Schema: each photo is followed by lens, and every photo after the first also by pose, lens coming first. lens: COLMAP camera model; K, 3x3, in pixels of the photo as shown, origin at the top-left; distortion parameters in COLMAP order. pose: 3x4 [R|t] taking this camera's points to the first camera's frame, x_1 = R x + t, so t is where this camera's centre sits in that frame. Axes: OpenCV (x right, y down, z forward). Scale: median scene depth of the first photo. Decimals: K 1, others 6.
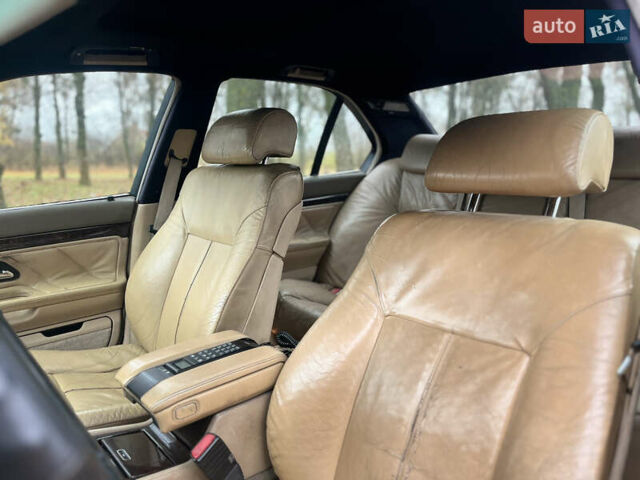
lens RADIAL K [[486.6, 0, 318.9], [0, 486.6, 238.6], [0, 0, 1]] dist [0.068764, -0.090505]
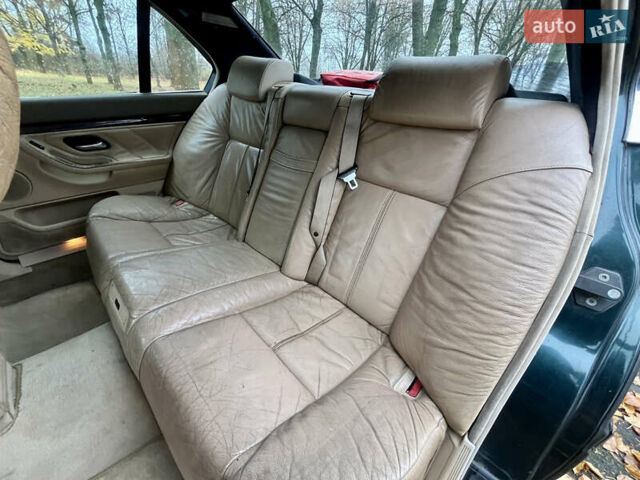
lens RADIAL K [[259.9, 0, 320.0], [0, 259.9, 240.0], [0, 0, 1]] dist [-0.001653, 0.000015]
pose [[0.993373, 0.015703, 0.113855, 0.300973], [-0.057384, 0.926075, 0.372951, -0.065794], [-0.099582, -0.377013, 0.920839, 0.335118]]
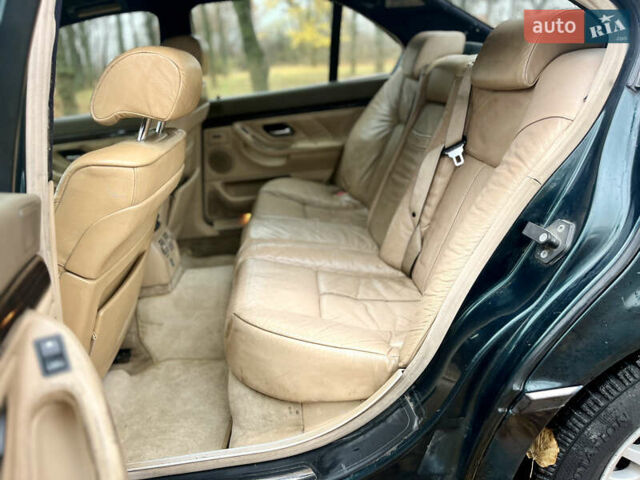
lens RADIAL K [[486.6, 0, 318.9], [0, 486.6, 238.6], [0, 0, 1]] dist [0.068764, -0.090505]
pose [[0.802048, 0.162244, -0.574801, 0.625511], [-0.031003, 0.972409, 0.231213, -0.043490], [0.596455, -0.167623, 0.784949, 0.098283]]
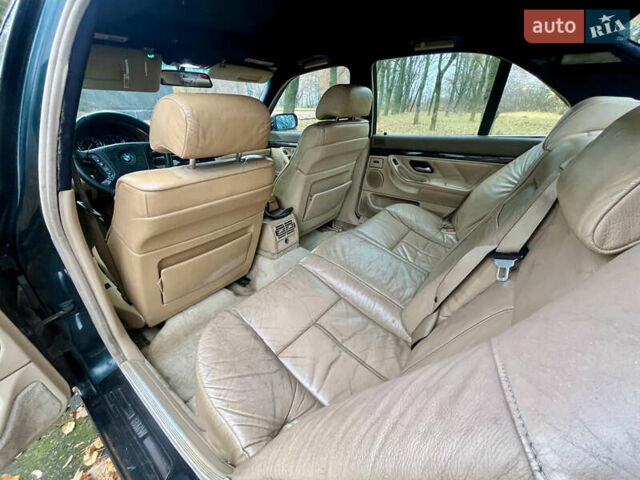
lens RADIAL K [[259.9, 0, 320.0], [0, 259.9, 240.0], [0, 0, 1]] dist [-0.001653, 0.000015]
pose [[0.215207, 0.467546, -0.857372, 0.560014], [-0.172406, 0.882343, 0.437888, -0.113685], [0.961229, 0.053579, 0.270495, 0.466900]]
